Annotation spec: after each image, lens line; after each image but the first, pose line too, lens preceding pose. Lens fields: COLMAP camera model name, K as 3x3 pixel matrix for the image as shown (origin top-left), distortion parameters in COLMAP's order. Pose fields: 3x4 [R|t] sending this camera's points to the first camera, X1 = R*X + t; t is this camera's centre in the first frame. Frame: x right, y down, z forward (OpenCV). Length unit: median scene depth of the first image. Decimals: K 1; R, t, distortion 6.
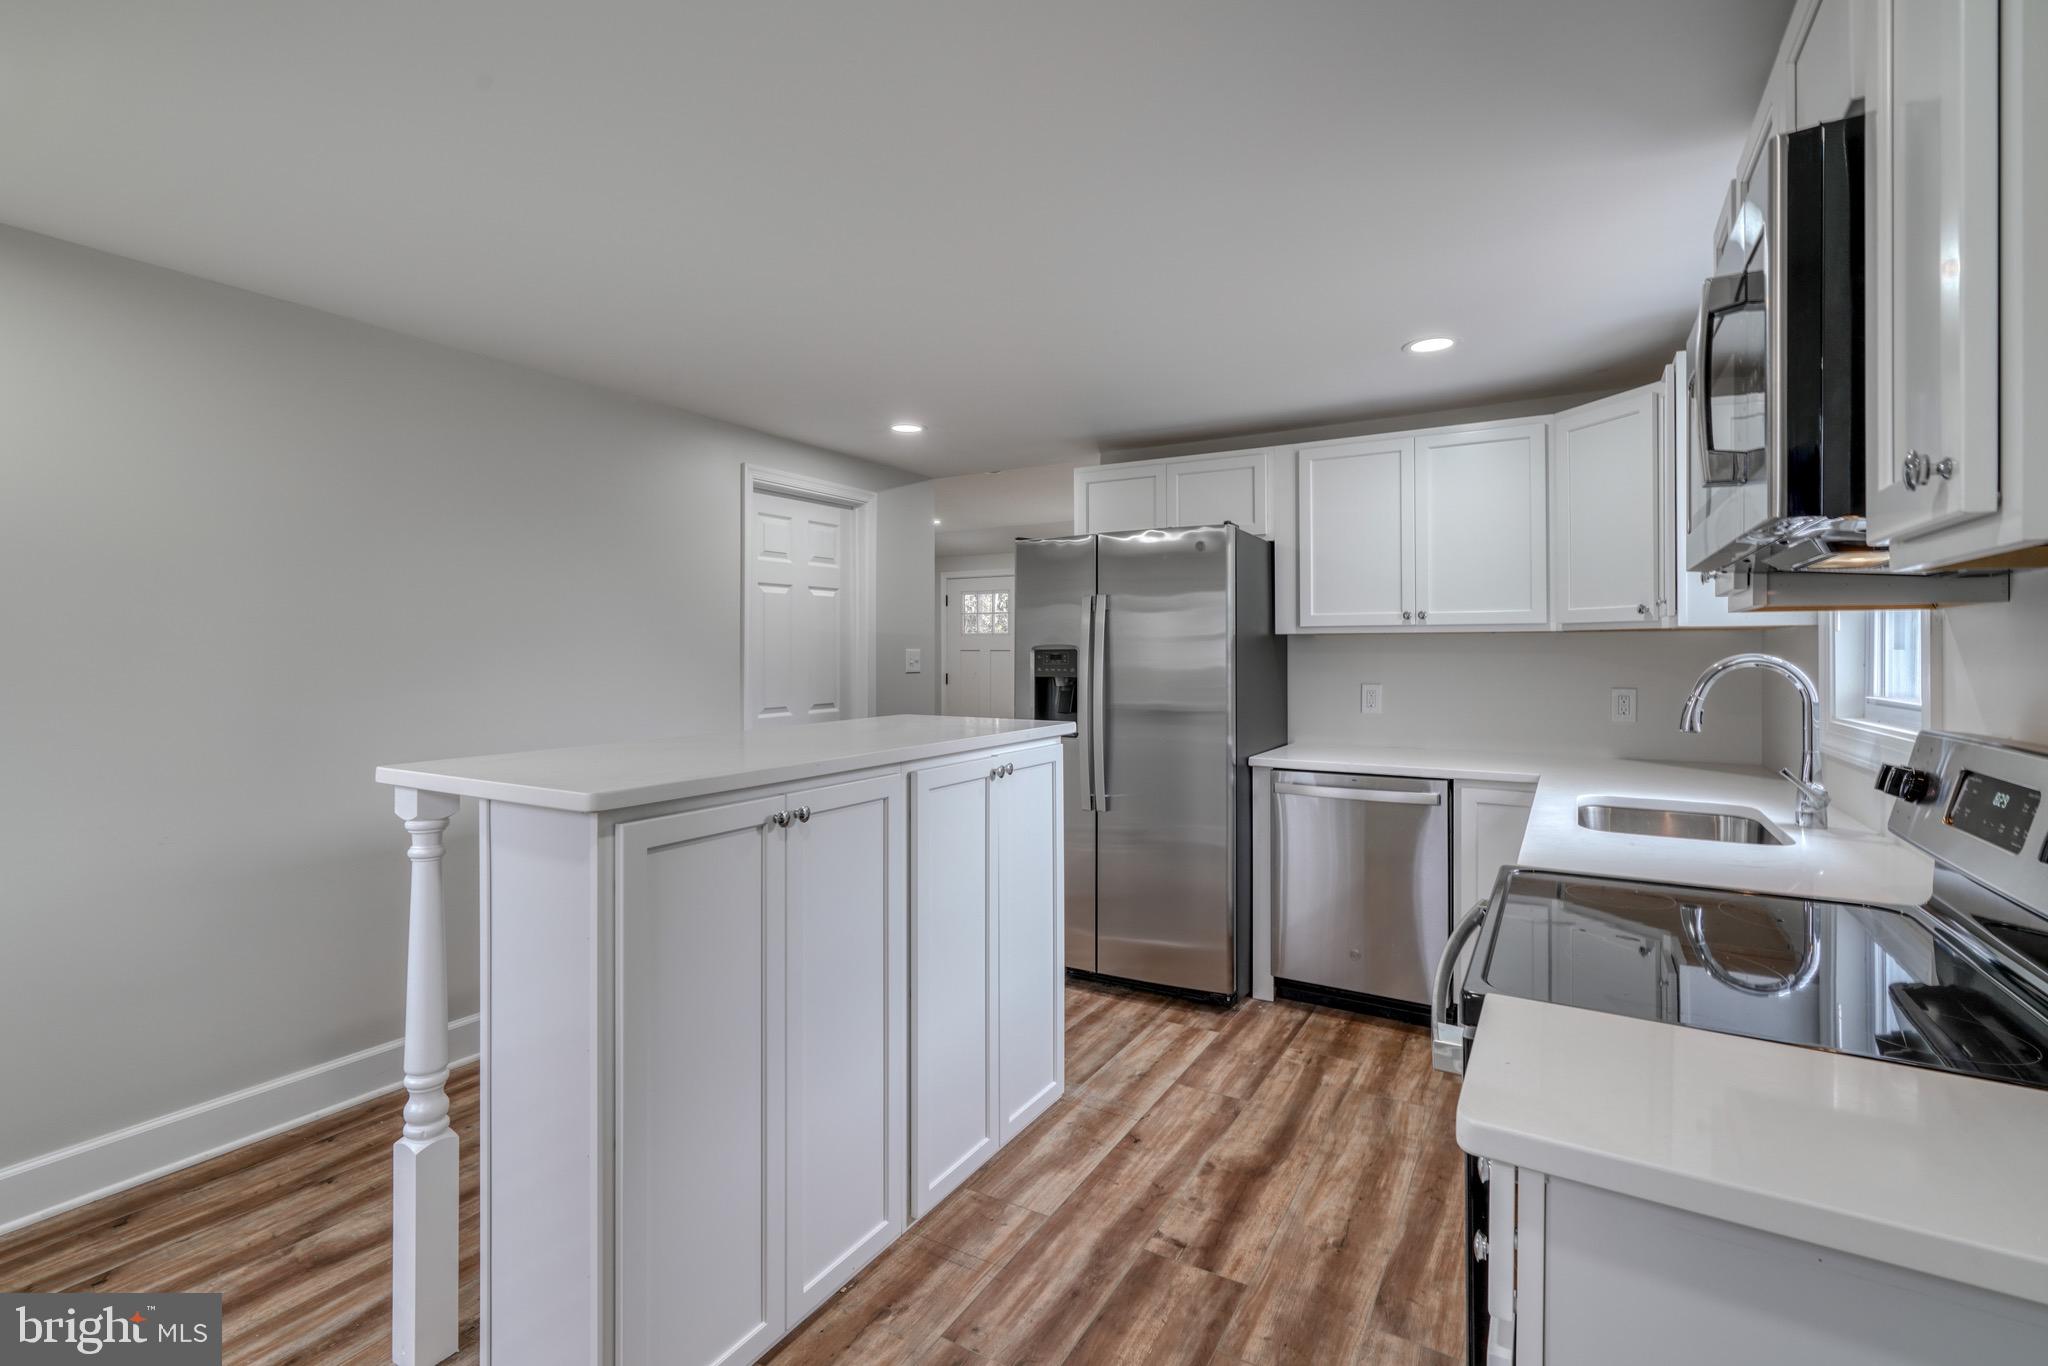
lens RADIAL K [[944.4, 0, 1000.0], [0, 944.4, 651.0], [0, 0, 1]] dist [-0.001074, -0.000020]
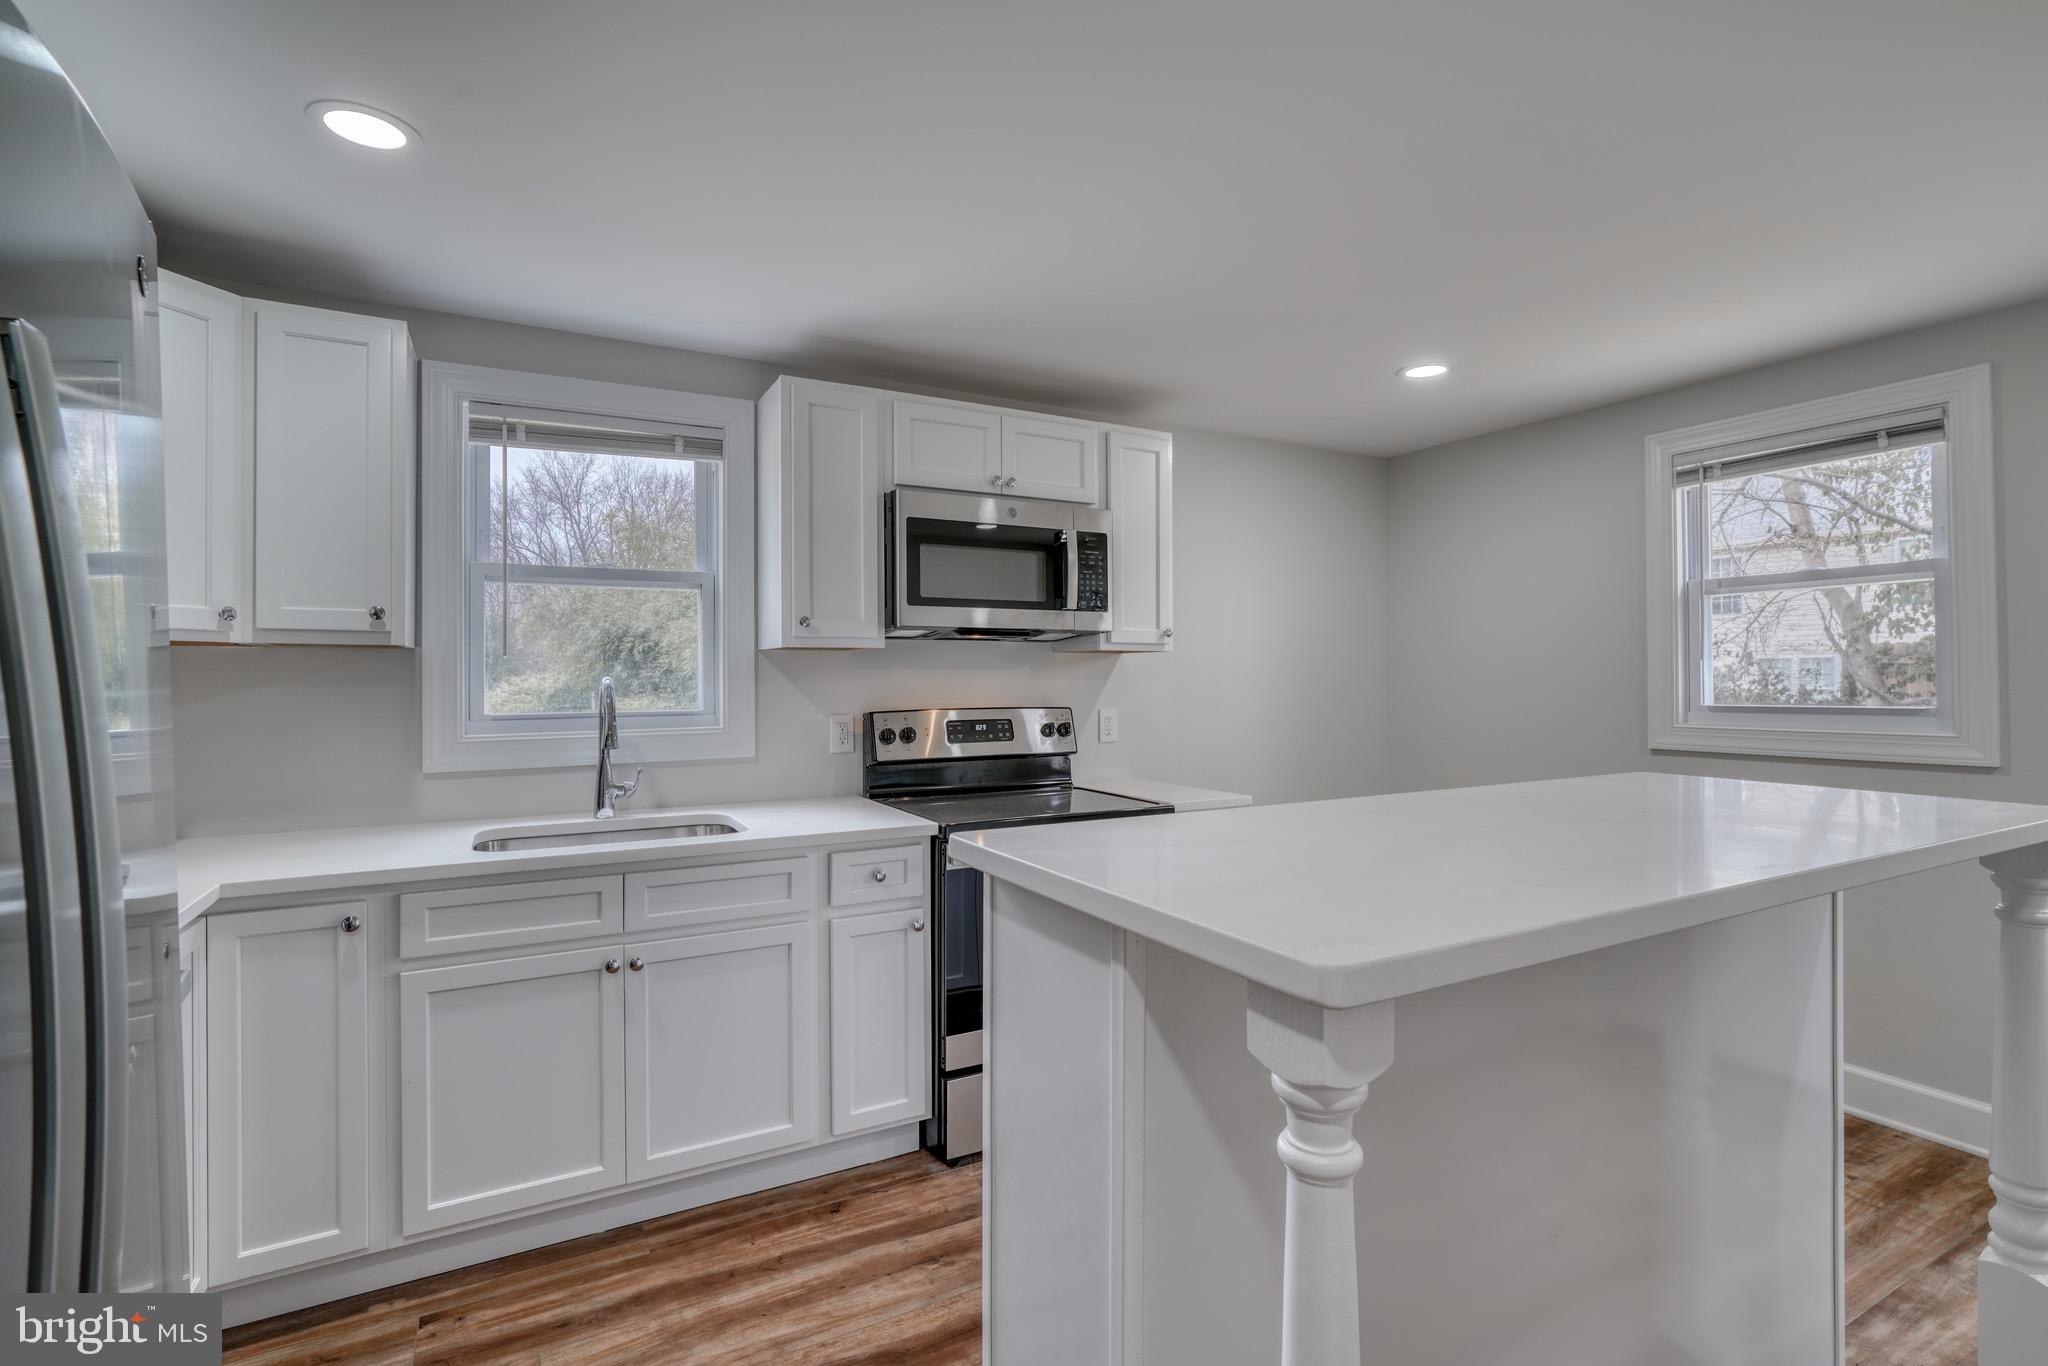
lens RADIAL K [[938.3, 0, 1014.7], [0, 938.3, 676.7], [0, 0, 1]] dist [-0.014557, 0.006753]
pose [[-0.865564, 0.001426, 0.500797, -0.151453], [0.003114, 0.999992, 0.002534, 0.001113], [-0.500789, 0.003753, -0.865561, 1.263045]]
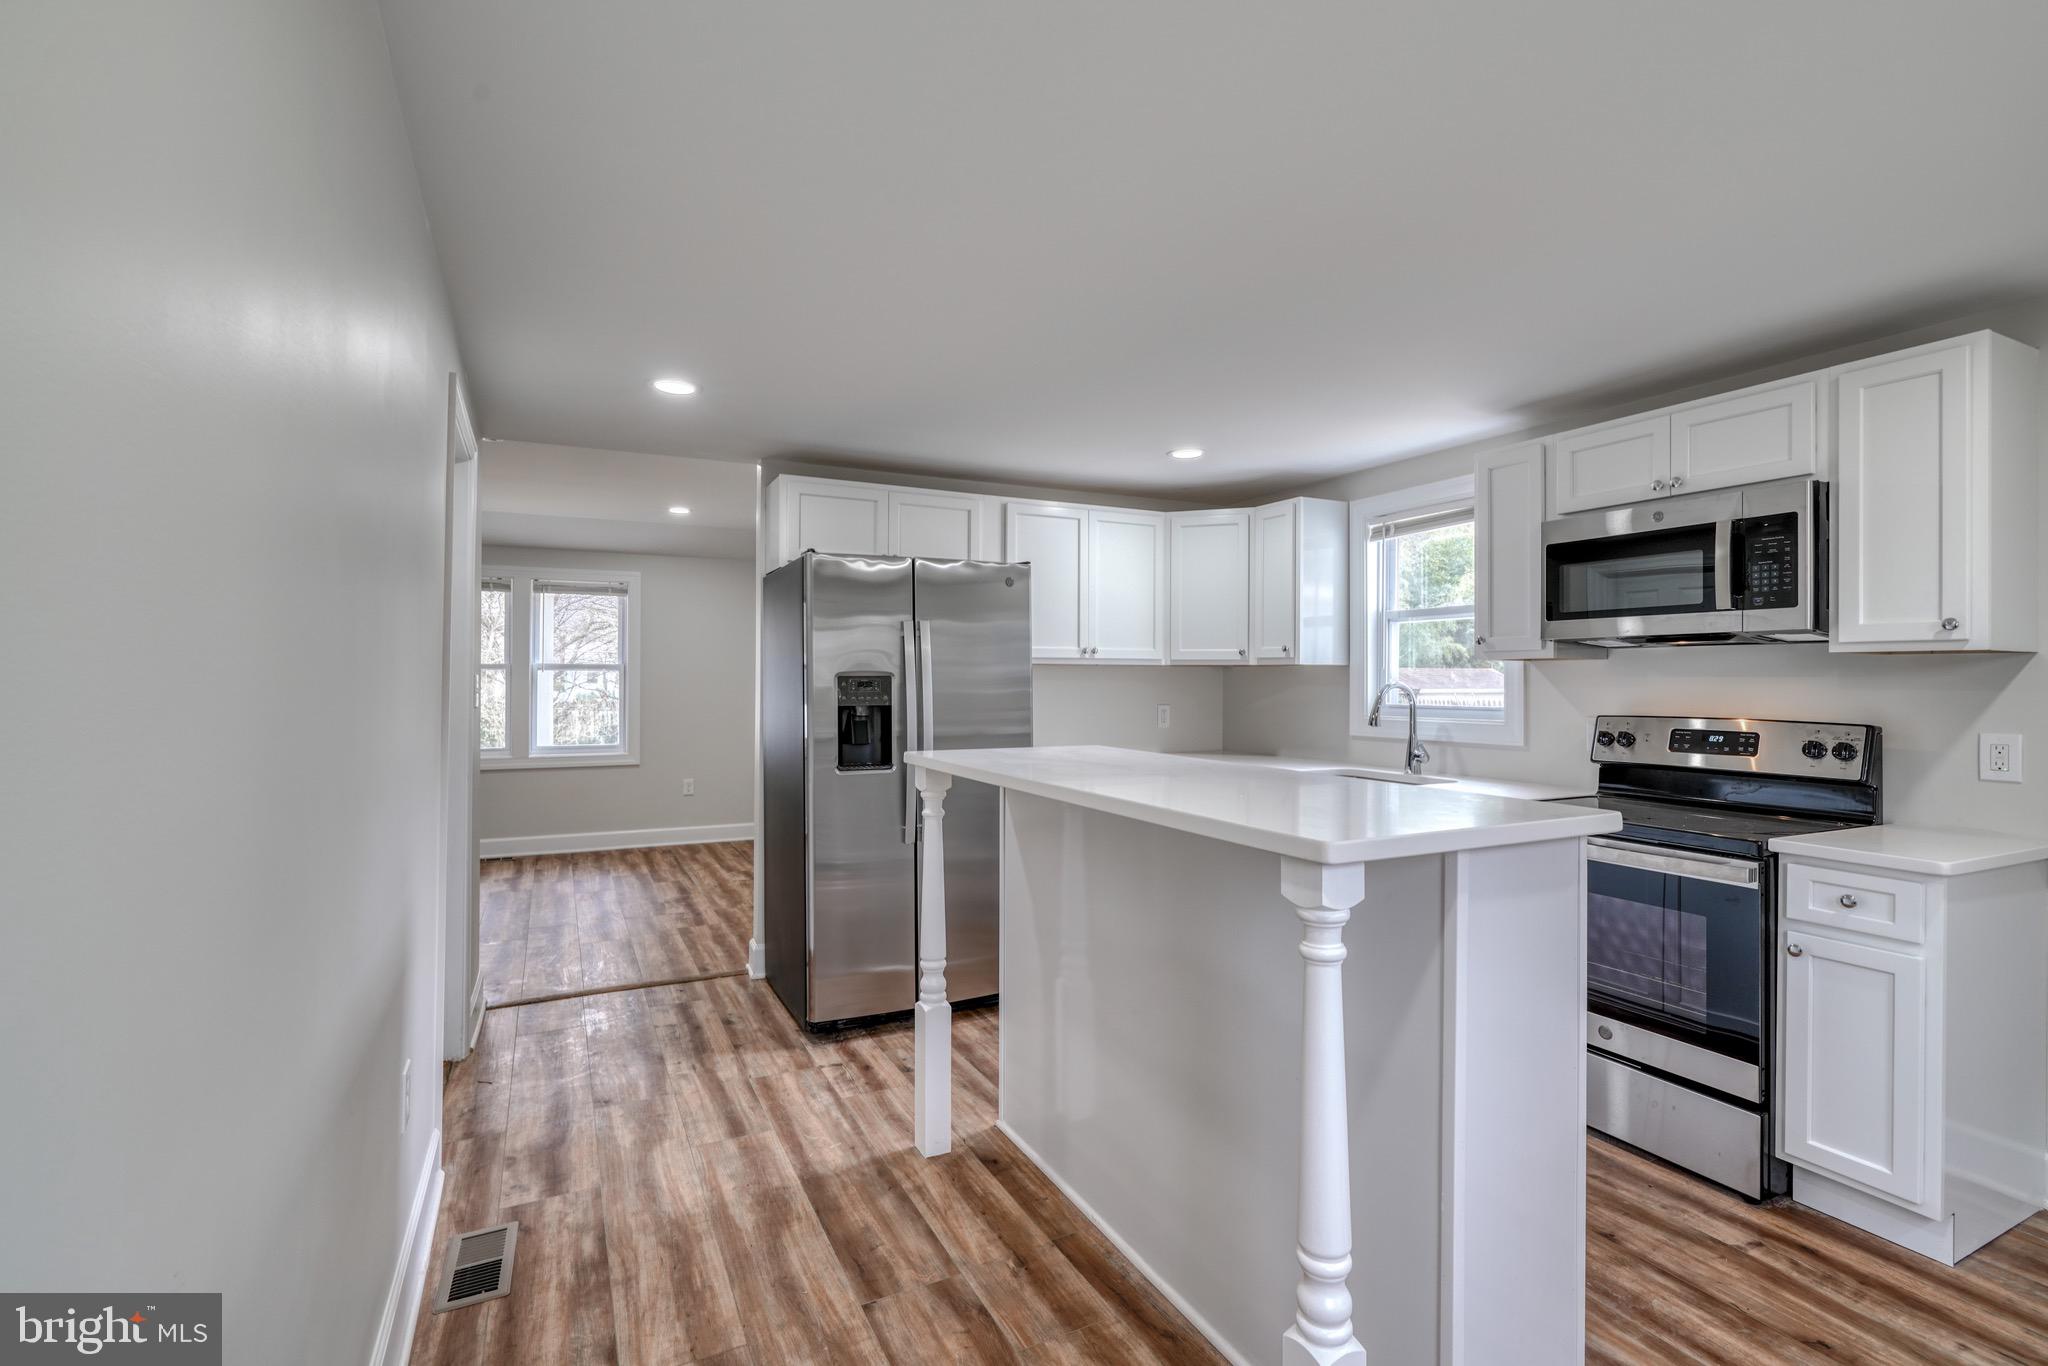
lens RADIAL K [[938.3, 0, 1014.7], [0, 938.3, 676.7], [0, 0, 1]] dist [-0.014557, 0.006753]
pose [[0.529848, 0.005121, 0.848077, -0.801059], [-0.003940, 0.999986, -0.003577, 0.002041], [-0.848083, -0.001446, 0.529861, 0.484538]]
